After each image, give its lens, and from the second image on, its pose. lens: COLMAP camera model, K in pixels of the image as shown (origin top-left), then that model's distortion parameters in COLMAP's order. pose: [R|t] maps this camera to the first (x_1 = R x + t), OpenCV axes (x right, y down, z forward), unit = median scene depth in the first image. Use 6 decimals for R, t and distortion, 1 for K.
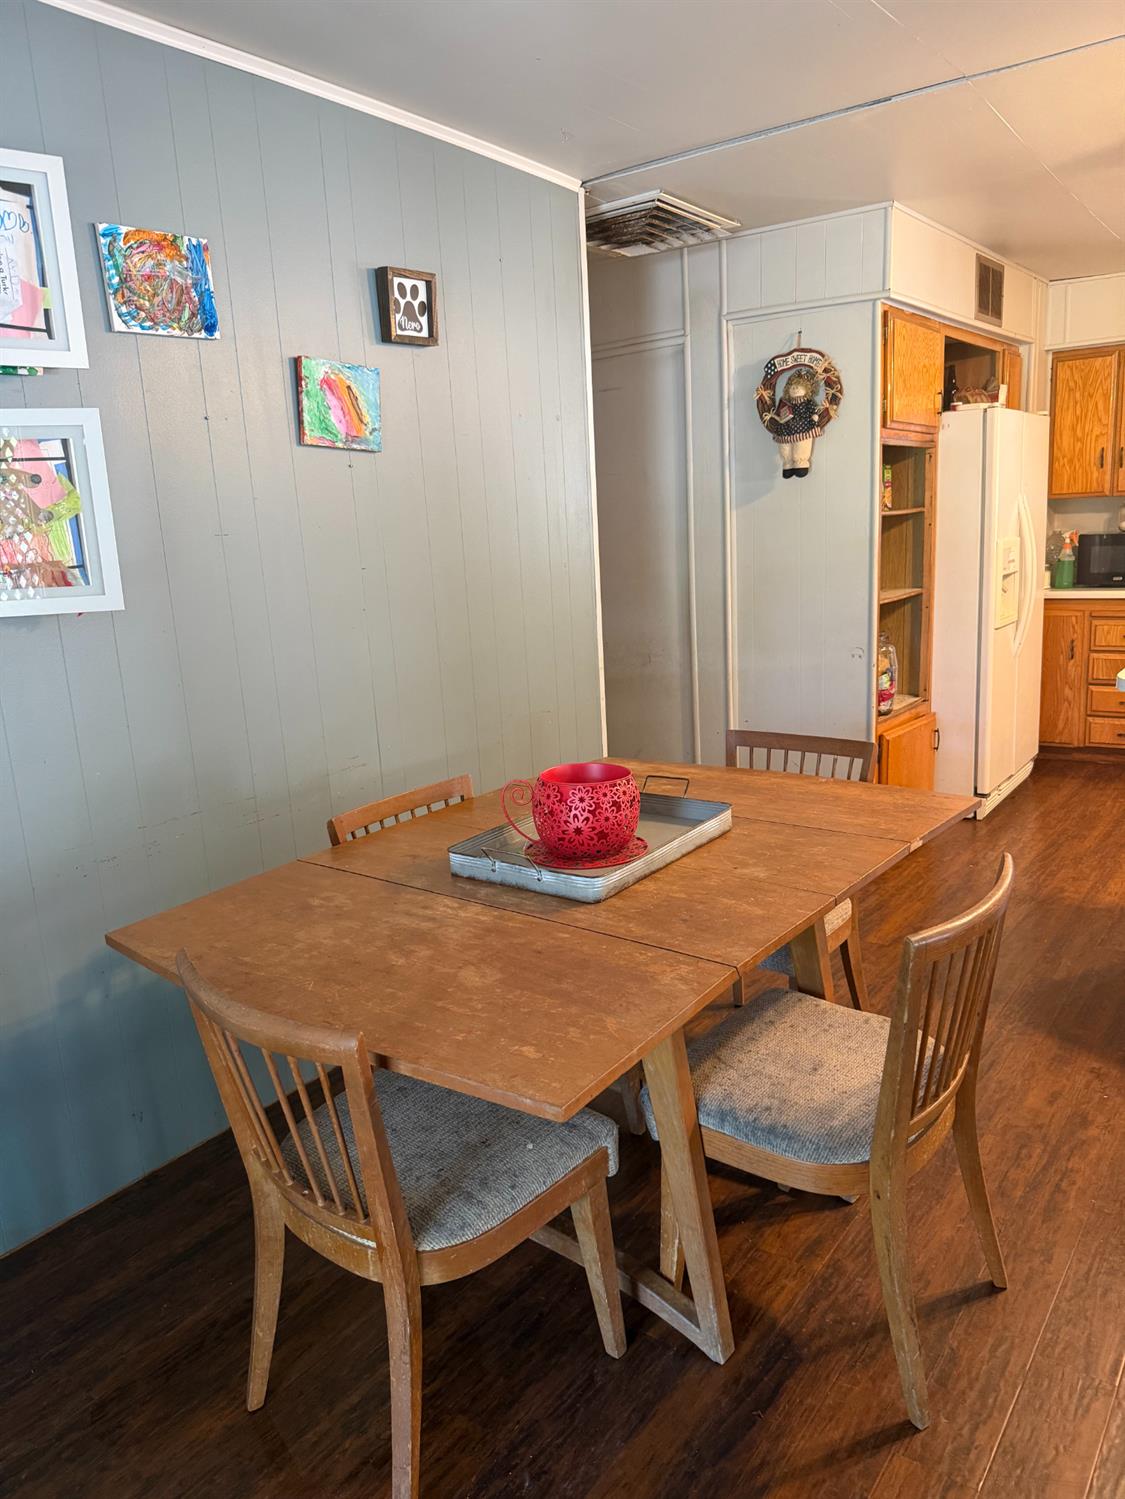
lens RADIAL K [[1068.6, 0, 563.9], [0, 1068.6, 746.5], [0, 0, 1]] dist [-0.013933, -0.006444]
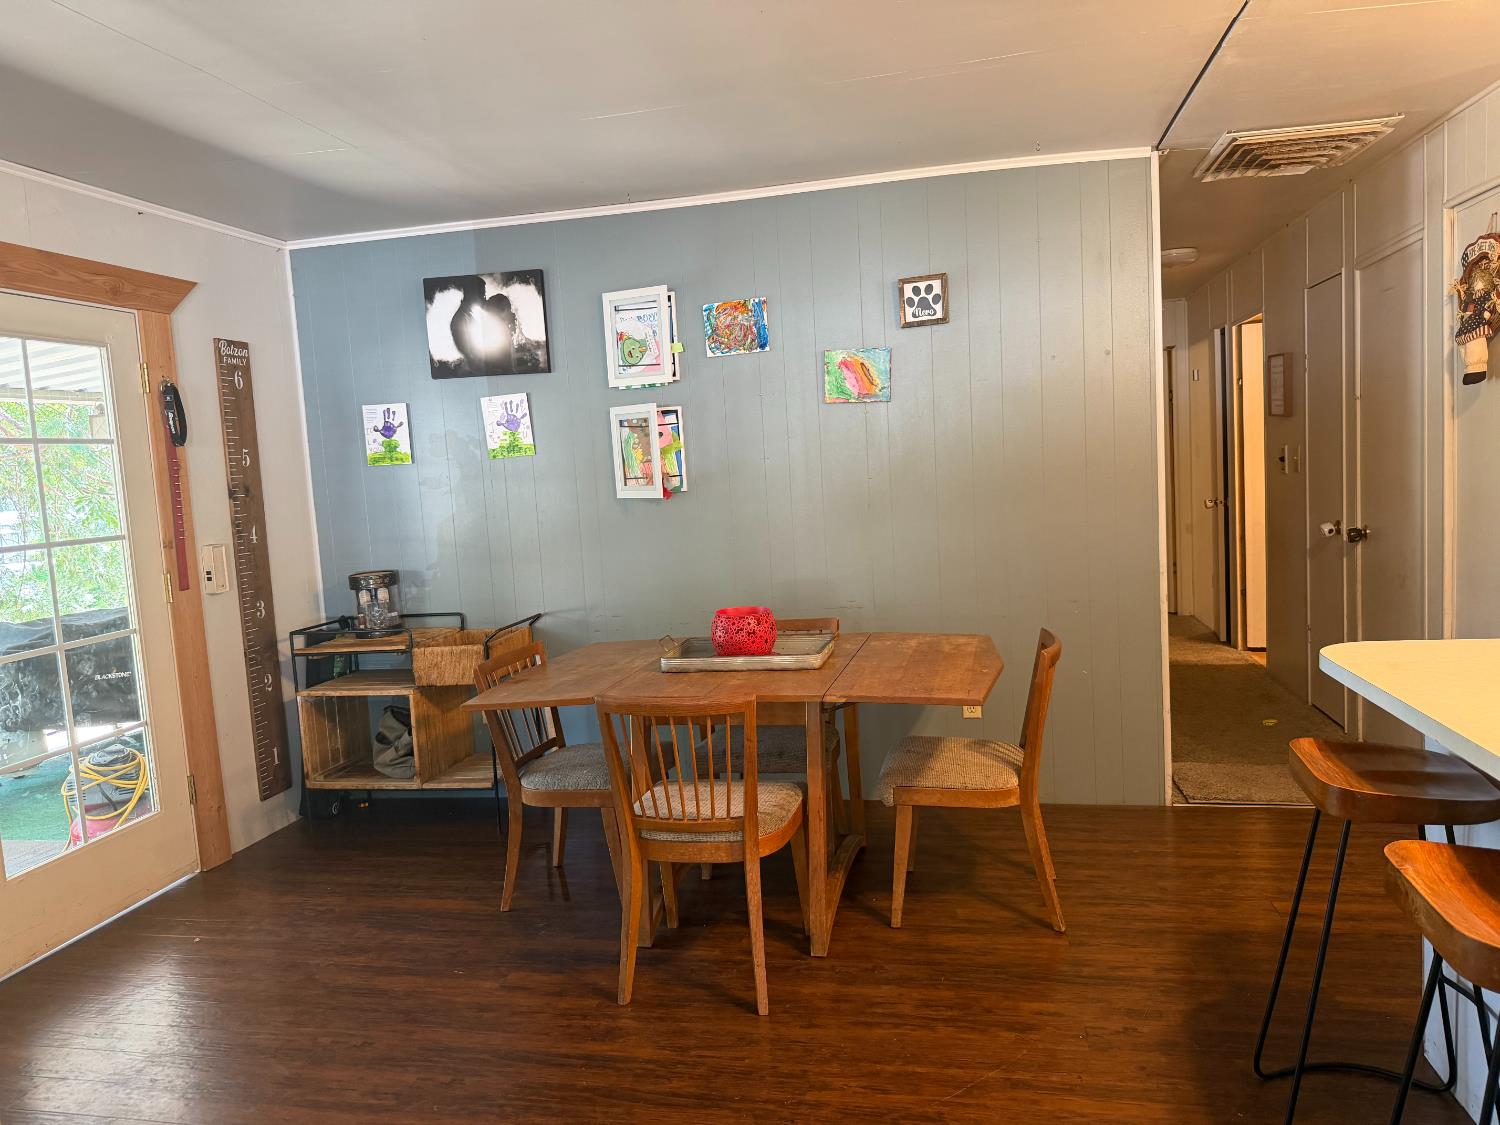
lens RADIAL K [[1069.3, 0, 749.4], [0, 1069.3, 564.7], [0, 0, 1]] dist [-0.013933, -0.006444]
pose [[0.425251, 0.109175, -0.898467, 1.179497], [-0.146966, 0.987853, 0.050476, -0.103889], [0.893064, 0.110579, 0.436130, 0.210702]]
